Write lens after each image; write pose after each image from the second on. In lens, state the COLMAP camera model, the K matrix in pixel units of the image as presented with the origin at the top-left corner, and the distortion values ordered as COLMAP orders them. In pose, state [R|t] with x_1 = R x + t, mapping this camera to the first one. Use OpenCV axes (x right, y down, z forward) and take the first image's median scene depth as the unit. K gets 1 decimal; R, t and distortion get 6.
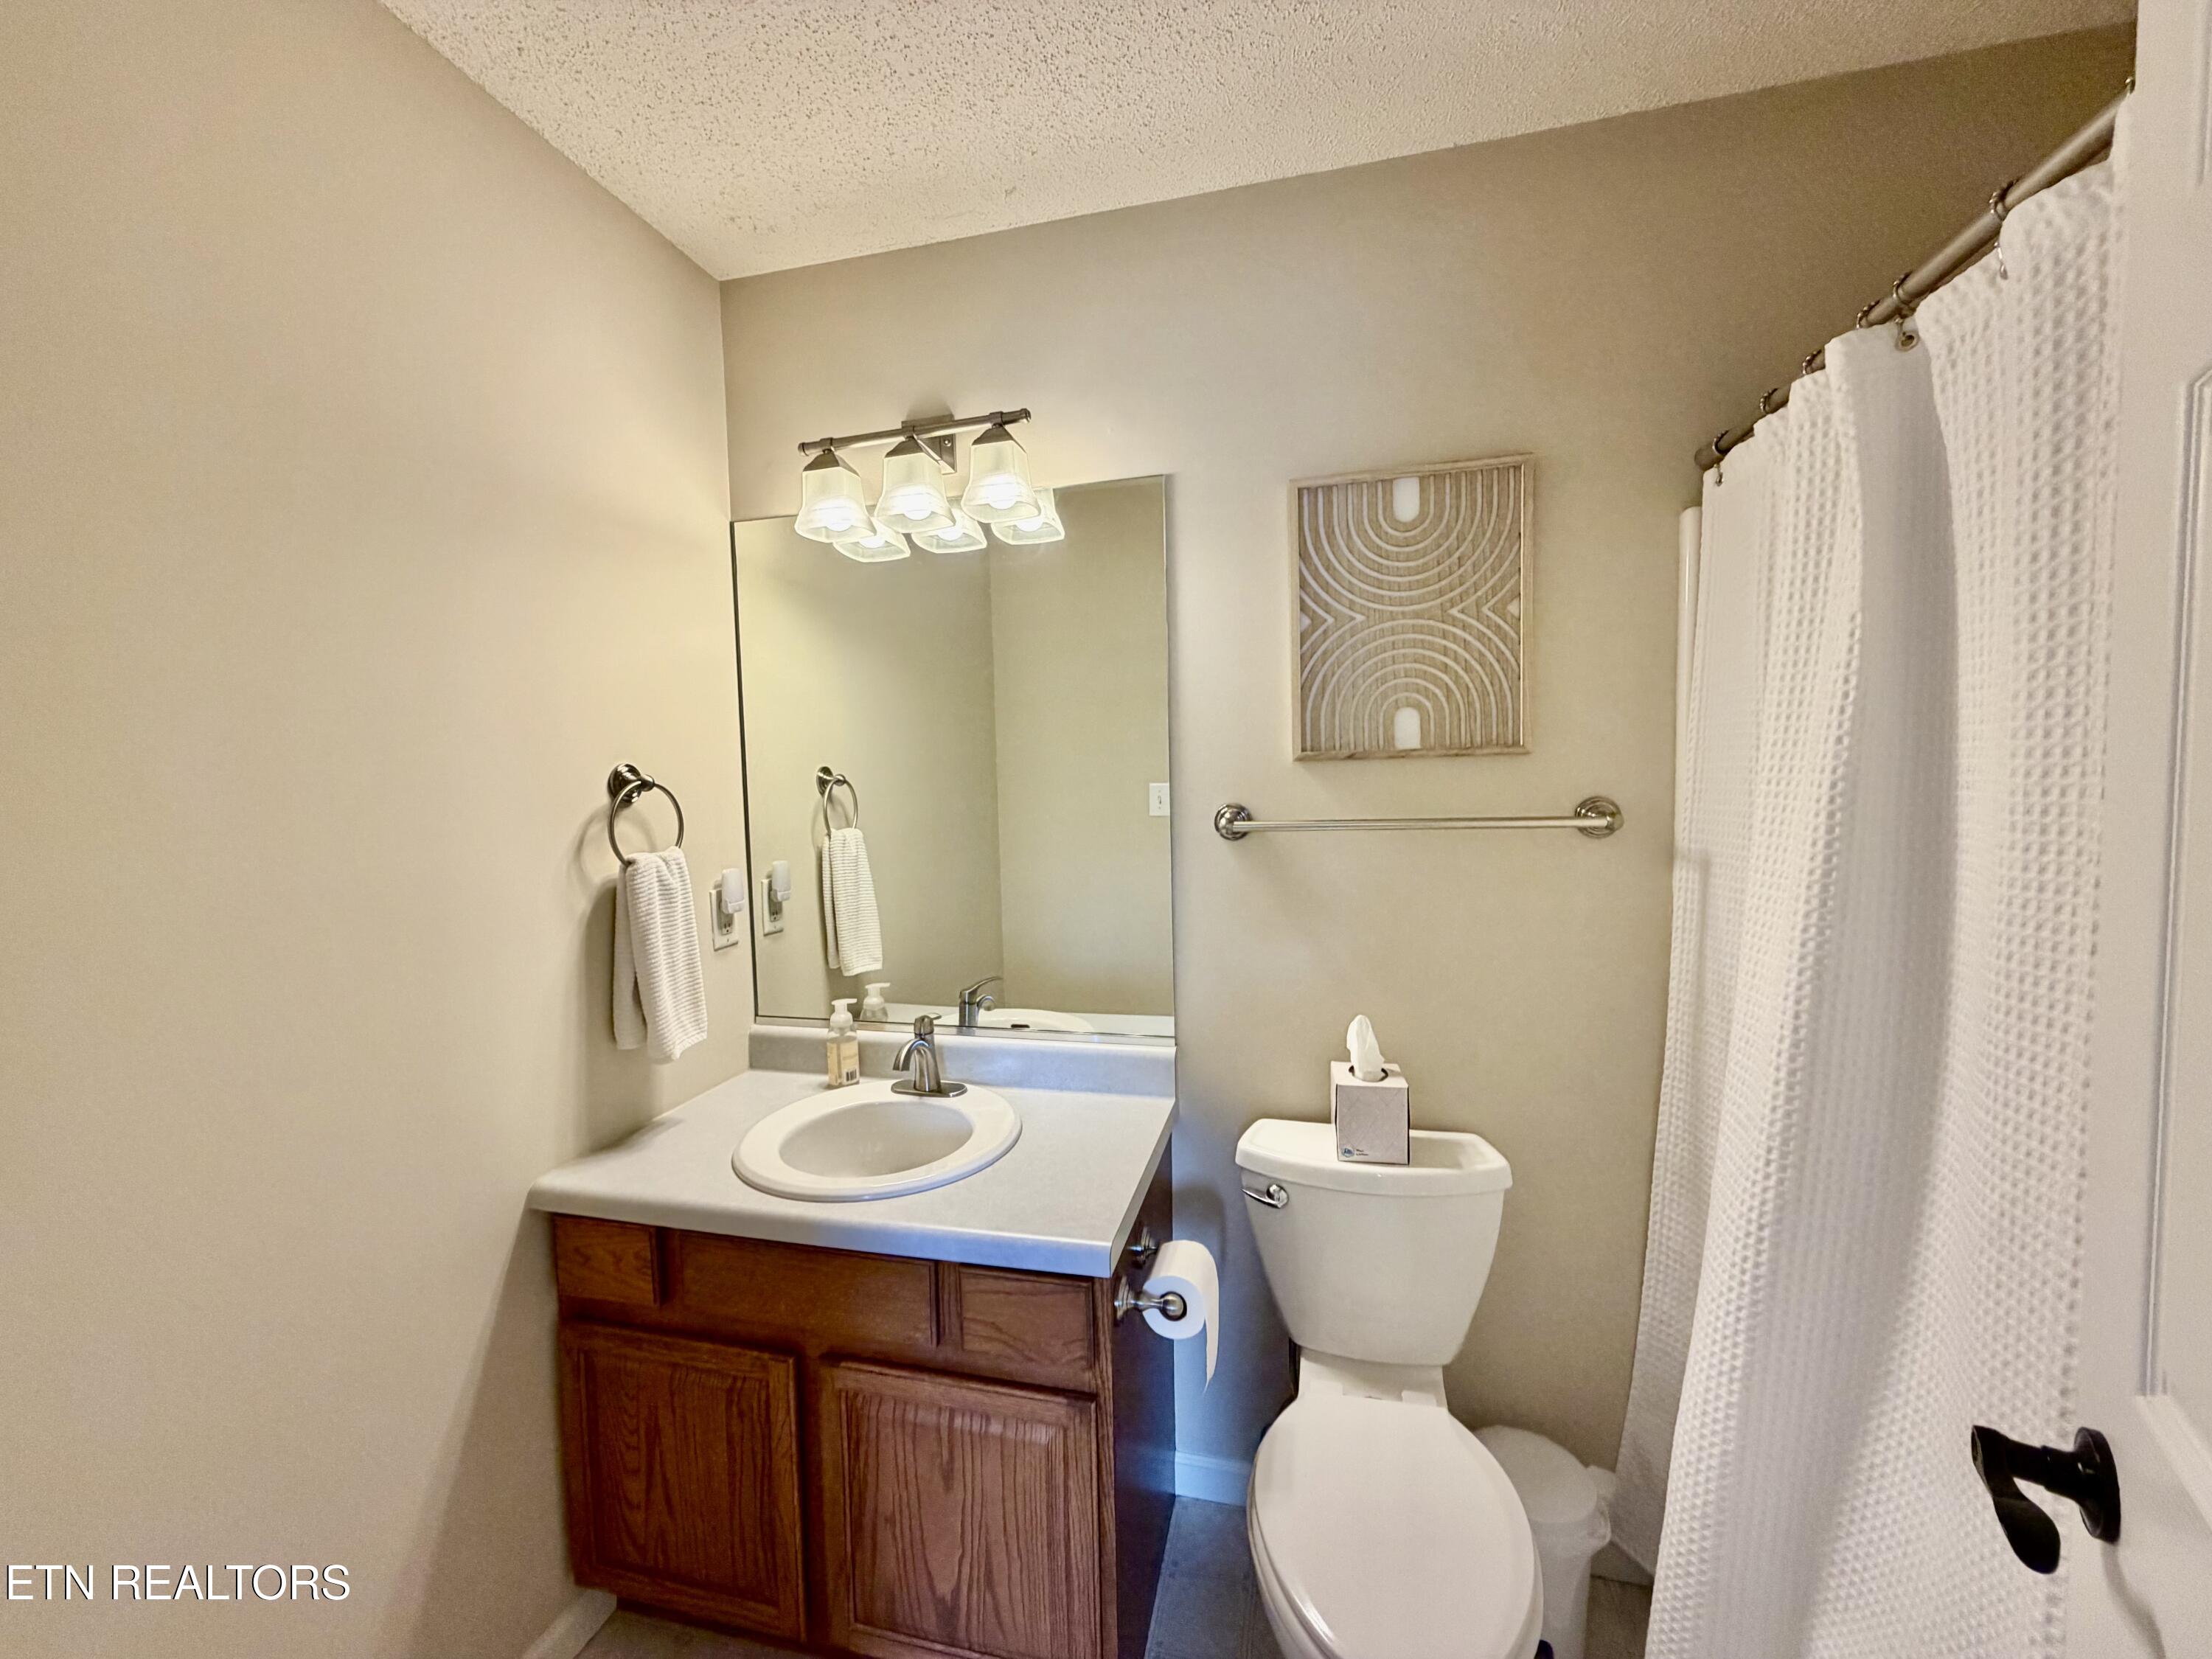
lens RADIAL K [[878.9, 0, 1099.7], [0, 878.9, 833.7], [0, 0, 1]] dist [-0.000074, 0.000443]
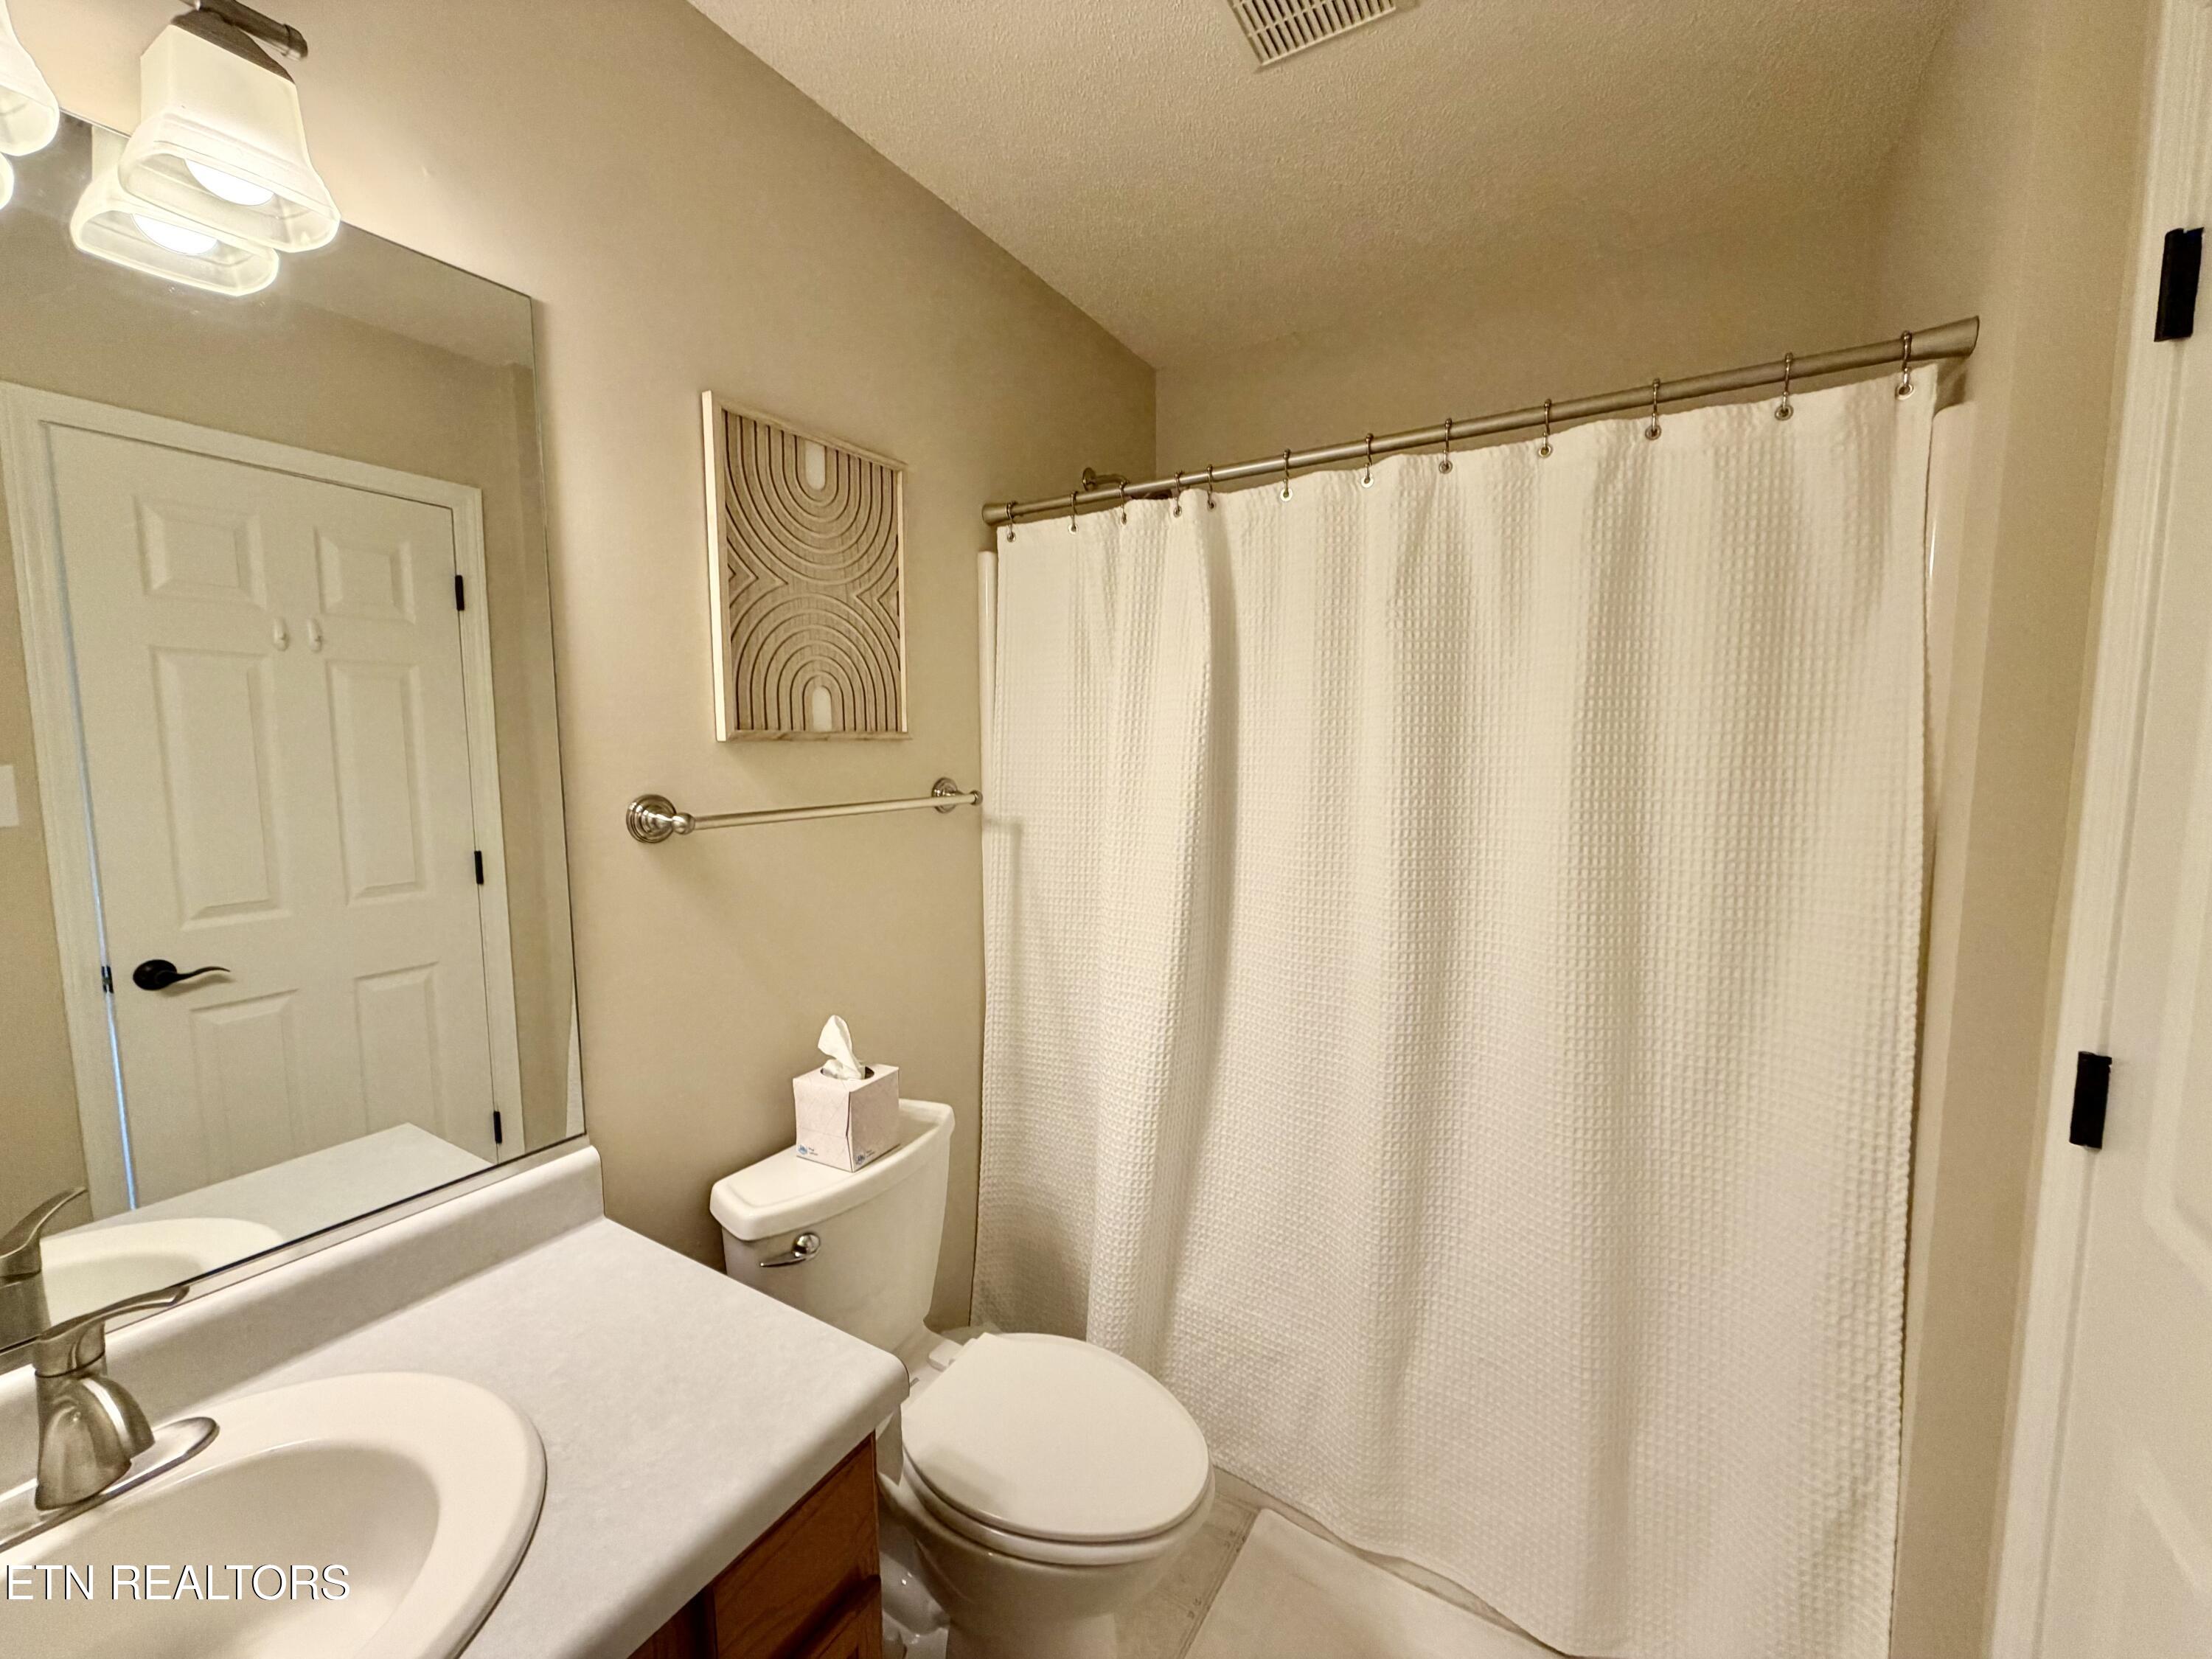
lens RADIAL K [[878.9, 0, 1099.7], [0, 878.9, 833.7], [0, 0, 1]] dist [-0.000074, 0.000443]
pose [[0.290912, -0.079455, 0.953445, -0.483935], [0.045330, 0.996571, 0.069218, -0.038928], [-0.955676, 0.023083, 0.293516, 0.434998]]
